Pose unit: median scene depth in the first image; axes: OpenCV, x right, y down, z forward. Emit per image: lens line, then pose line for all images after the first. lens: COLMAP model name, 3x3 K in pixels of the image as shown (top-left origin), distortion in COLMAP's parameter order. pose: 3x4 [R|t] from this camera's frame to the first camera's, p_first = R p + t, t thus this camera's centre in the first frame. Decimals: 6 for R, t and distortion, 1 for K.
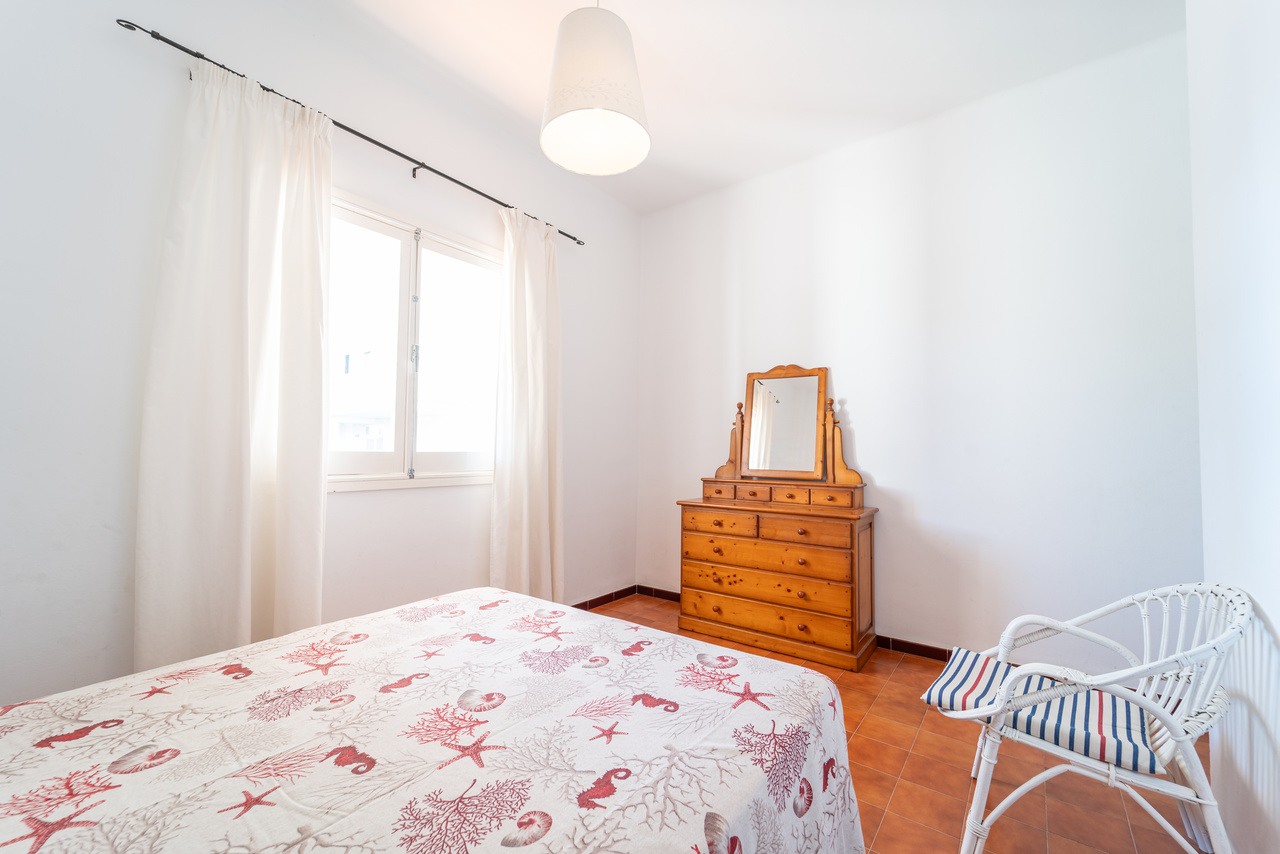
lens RADIAL K [[517.1, 0, 635.3], [0, 517.1, 436.9], [0, 0, 1]] dist [-0.007067, -0.000109]
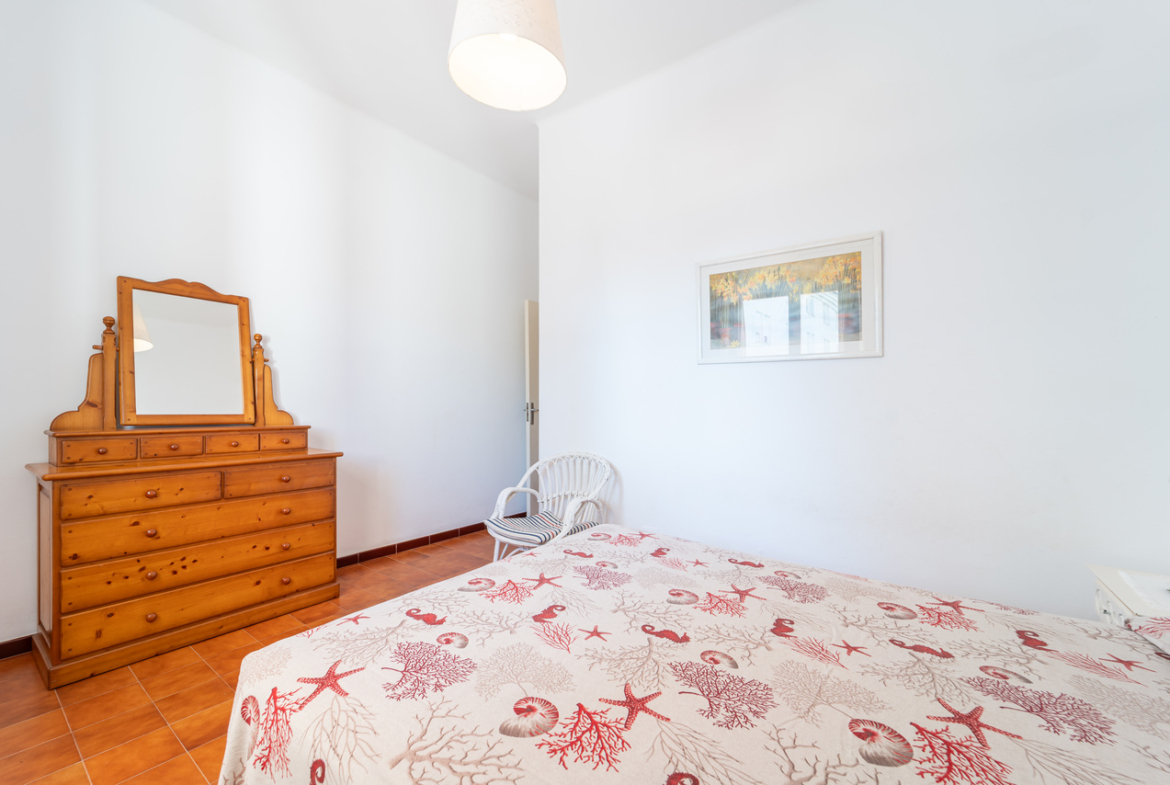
lens RADIAL K [[472.6, 0, 574.5], [0, 472.6, 400.3], [0, 0, 1]] dist [-0.007067, -0.000109]
pose [[-0.017358, -0.010511, 0.999794, -0.481827], [-0.048454, 0.998779, 0.009660, 0.008051], [-0.998675, -0.048277, -0.017846, 0.459526]]
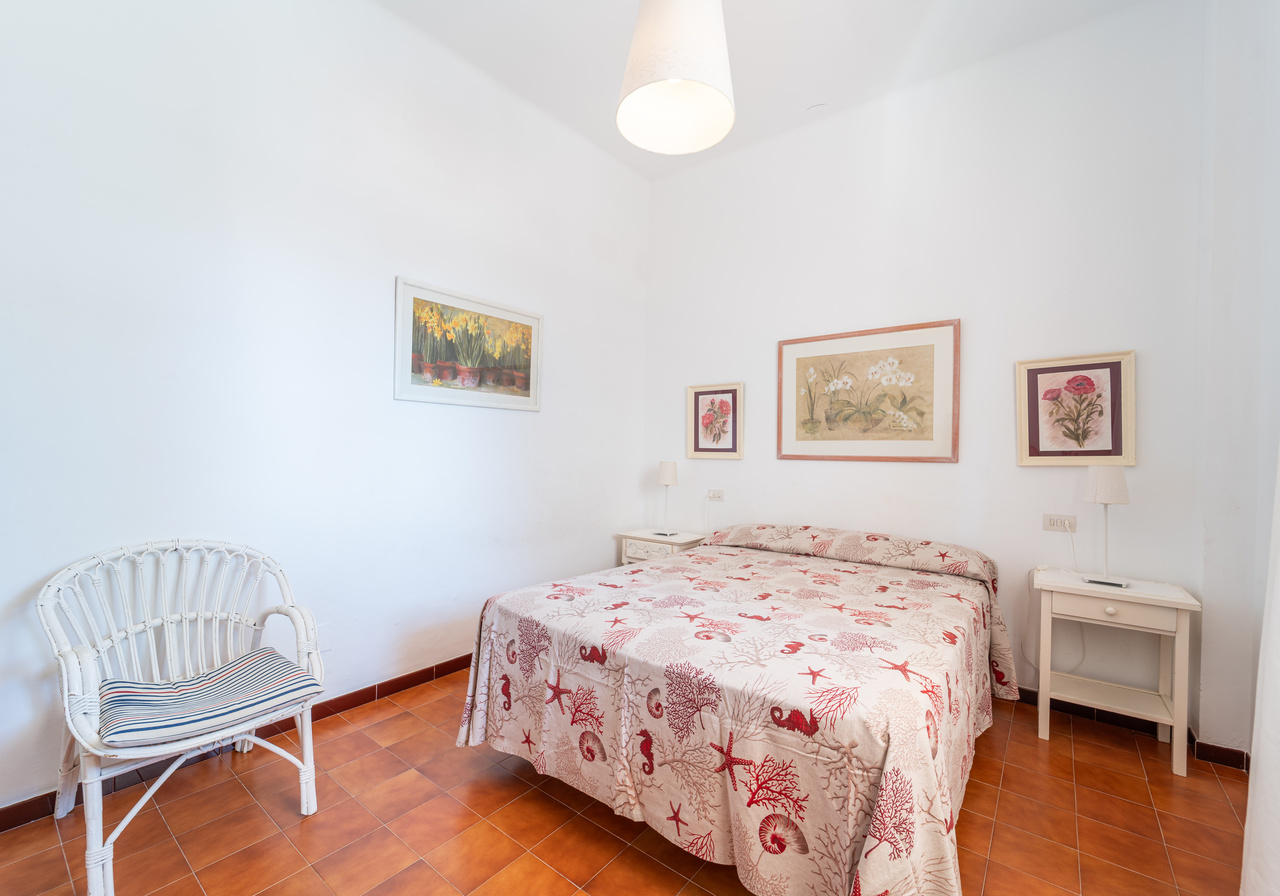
lens RADIAL K [[544.4, 0, 635.6], [0, 544.4, 445.1], [0, 0, 1]] dist [-0.007168, 0.000069]
pose [[-0.999501, -0.031381, 0.003680, 0.188509], [-0.031512, 0.998543, -0.043794, 0.040034], [-0.002300, -0.043888, -0.999034, 1.235615]]
